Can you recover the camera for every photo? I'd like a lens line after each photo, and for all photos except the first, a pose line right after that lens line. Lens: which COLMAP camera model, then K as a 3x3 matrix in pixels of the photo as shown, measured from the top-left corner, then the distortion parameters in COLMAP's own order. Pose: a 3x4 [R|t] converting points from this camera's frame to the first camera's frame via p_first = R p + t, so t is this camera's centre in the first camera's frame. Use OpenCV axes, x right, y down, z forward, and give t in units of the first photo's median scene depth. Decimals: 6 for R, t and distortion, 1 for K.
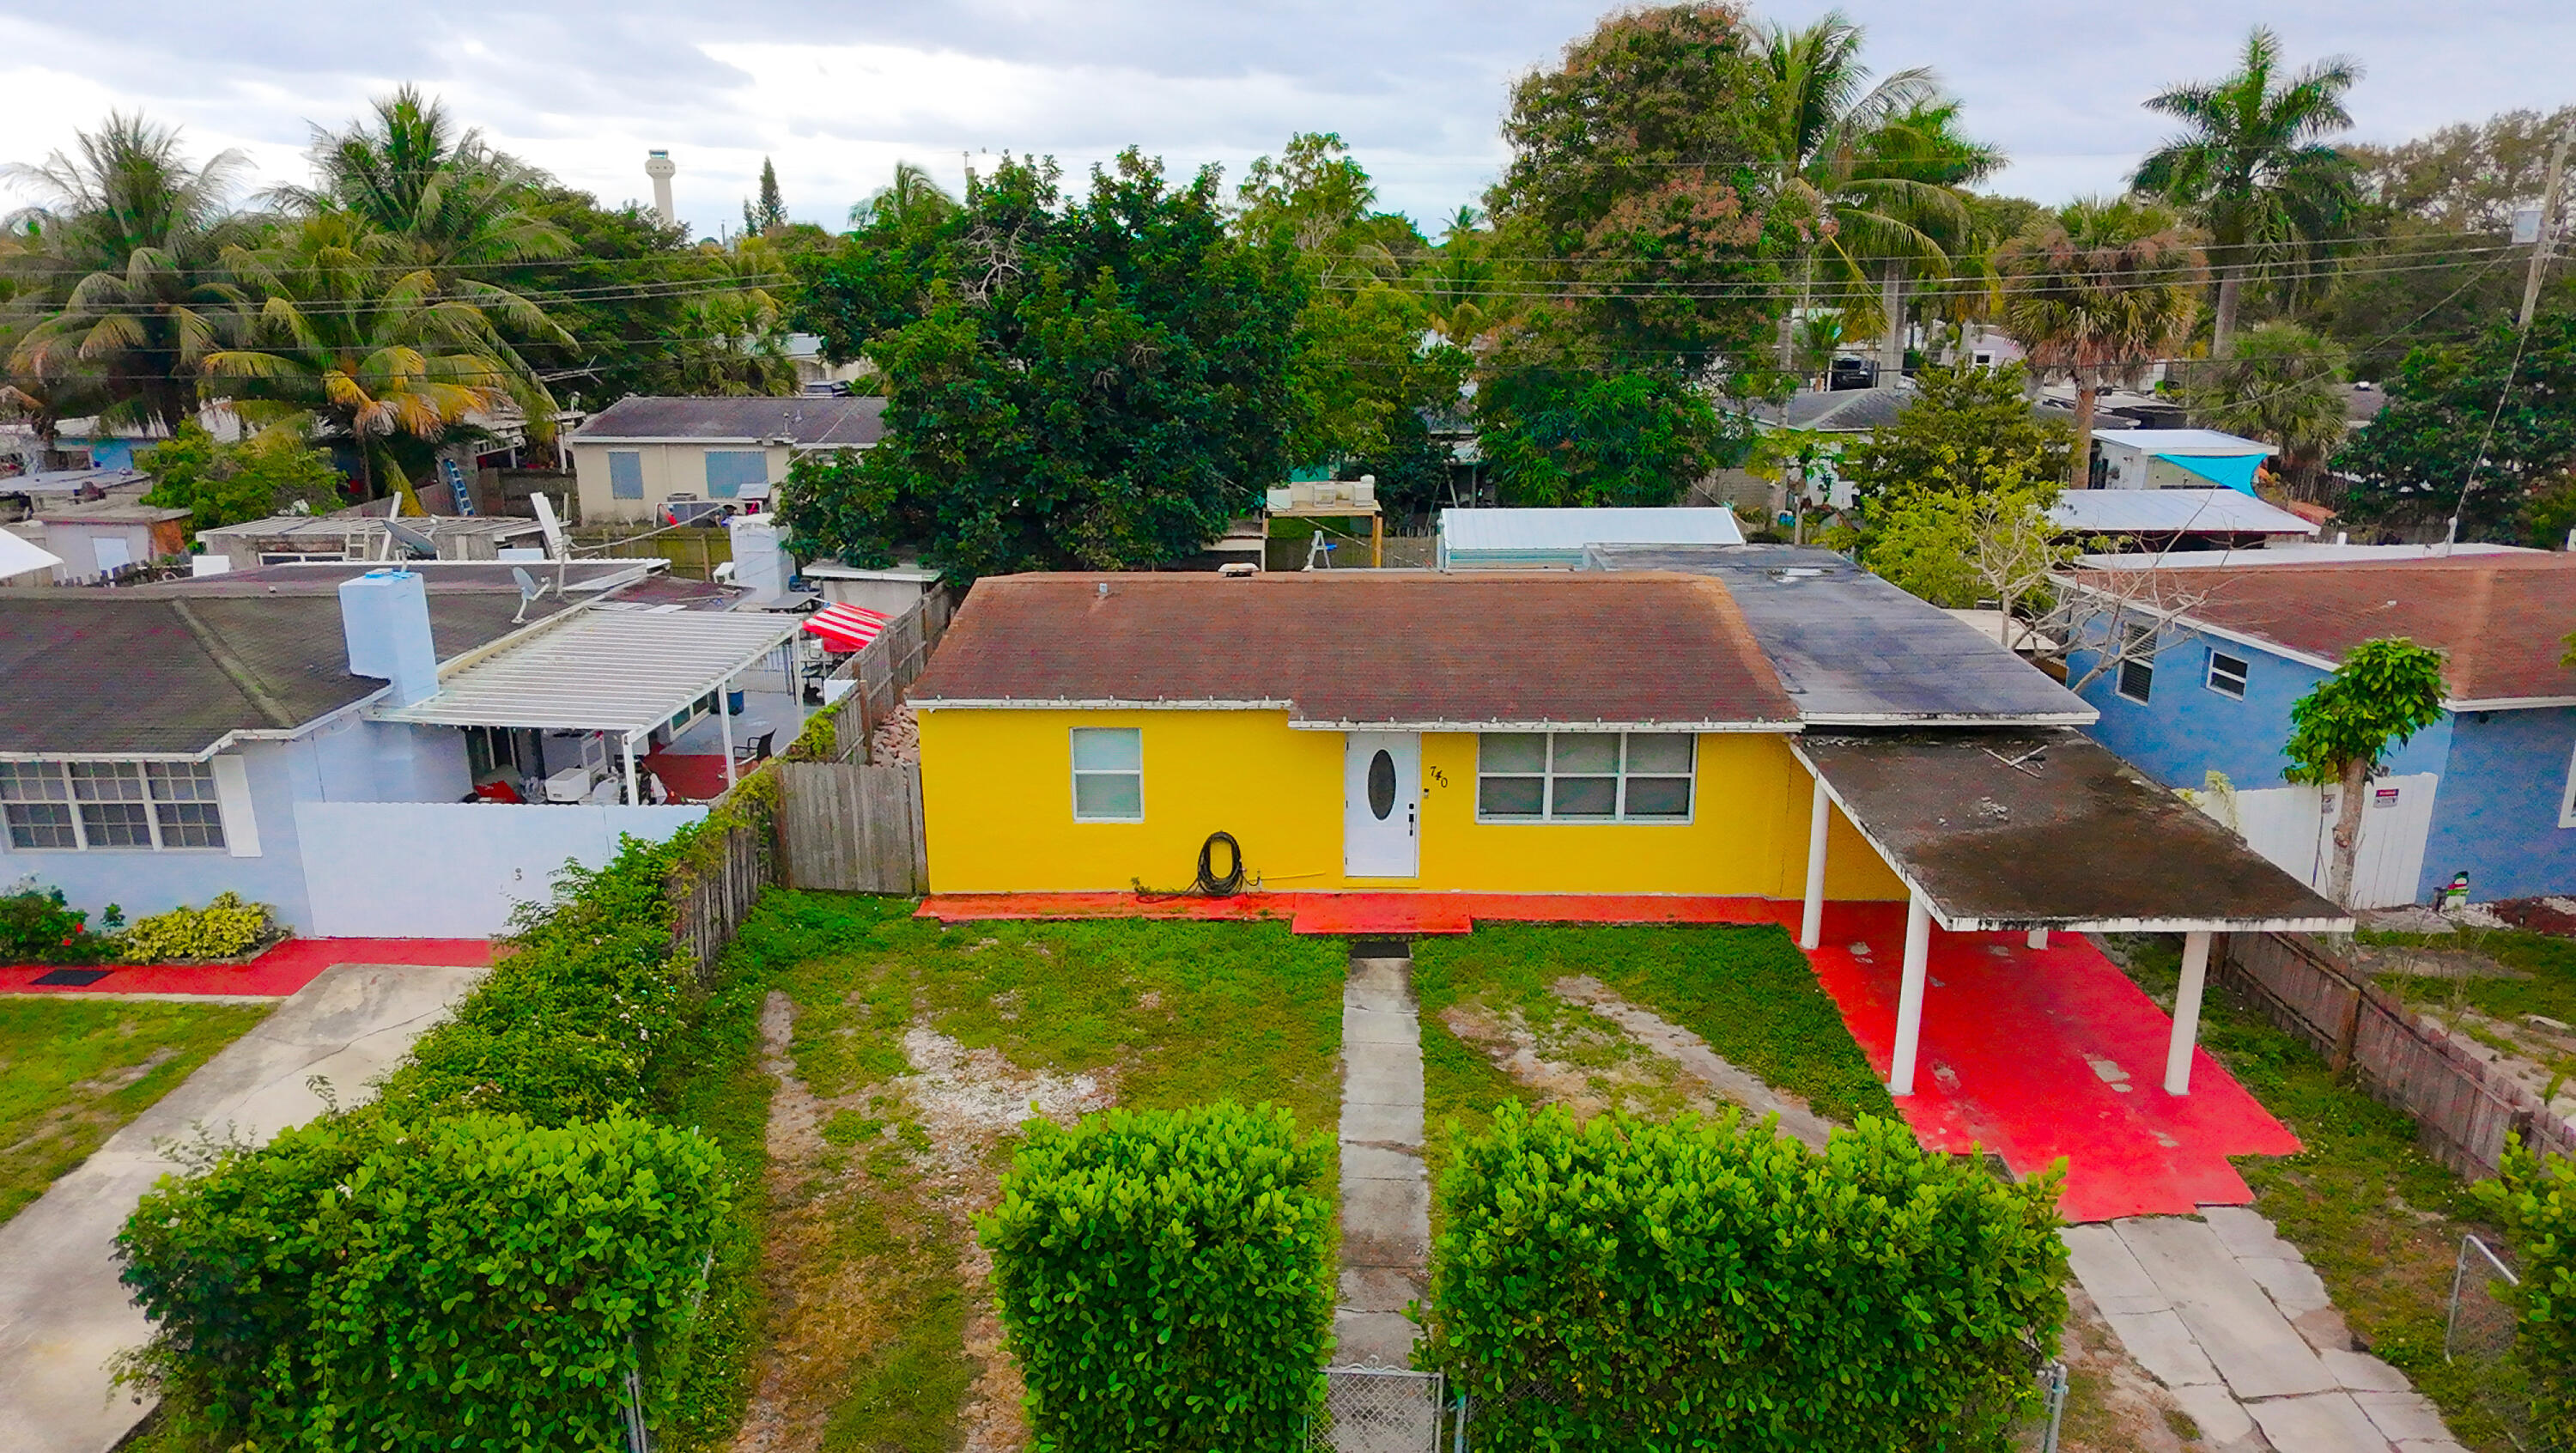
lens RADIAL K [[1662.5, 0, 1287.4], [0, 1662.5, 717.5], [0, 0, 1]] dist [0.003225, -0.005234]
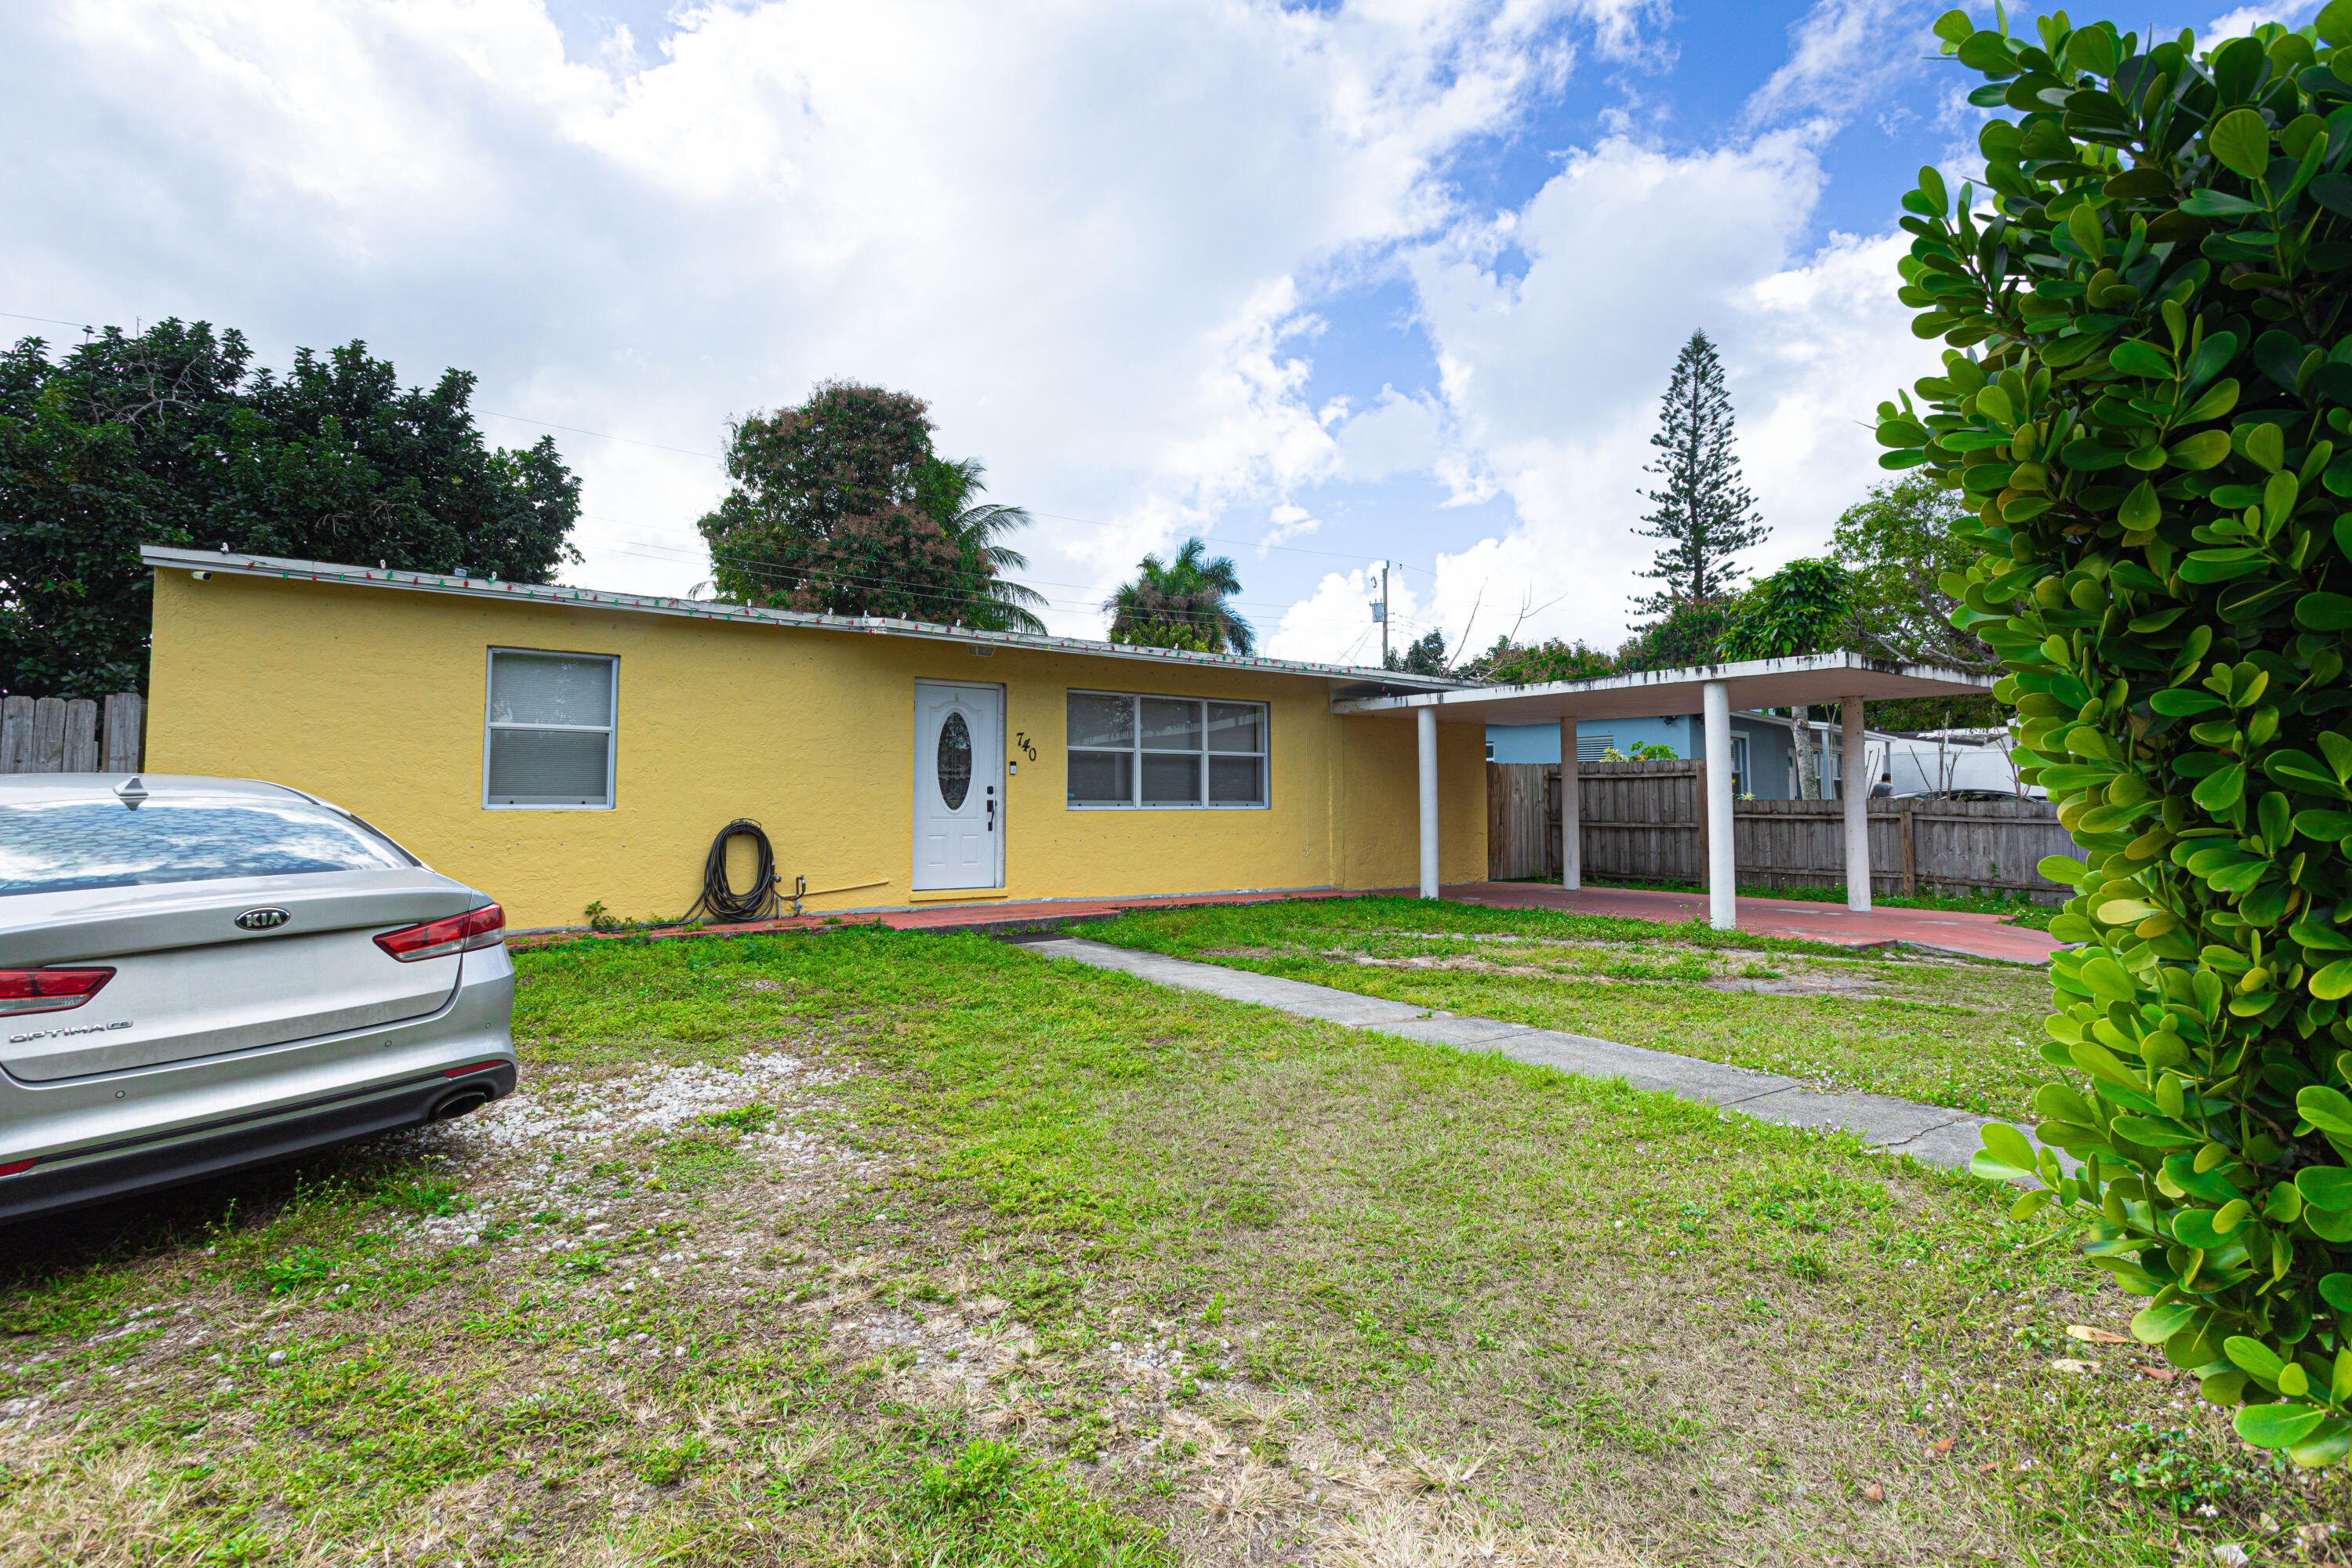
lens RADIAL K [[1139.6, 0, 1187.3], [0, 1139.6, 758.9], [0, 0, 1]] dist [-0.001910, 0.017931]
pose [[0.789176, 0.033360, 0.613261, -0.201313], [0.163915, 0.950864, -0.262659, 0.215989], [-0.591890, 0.307807, 0.744930, 0.593528]]
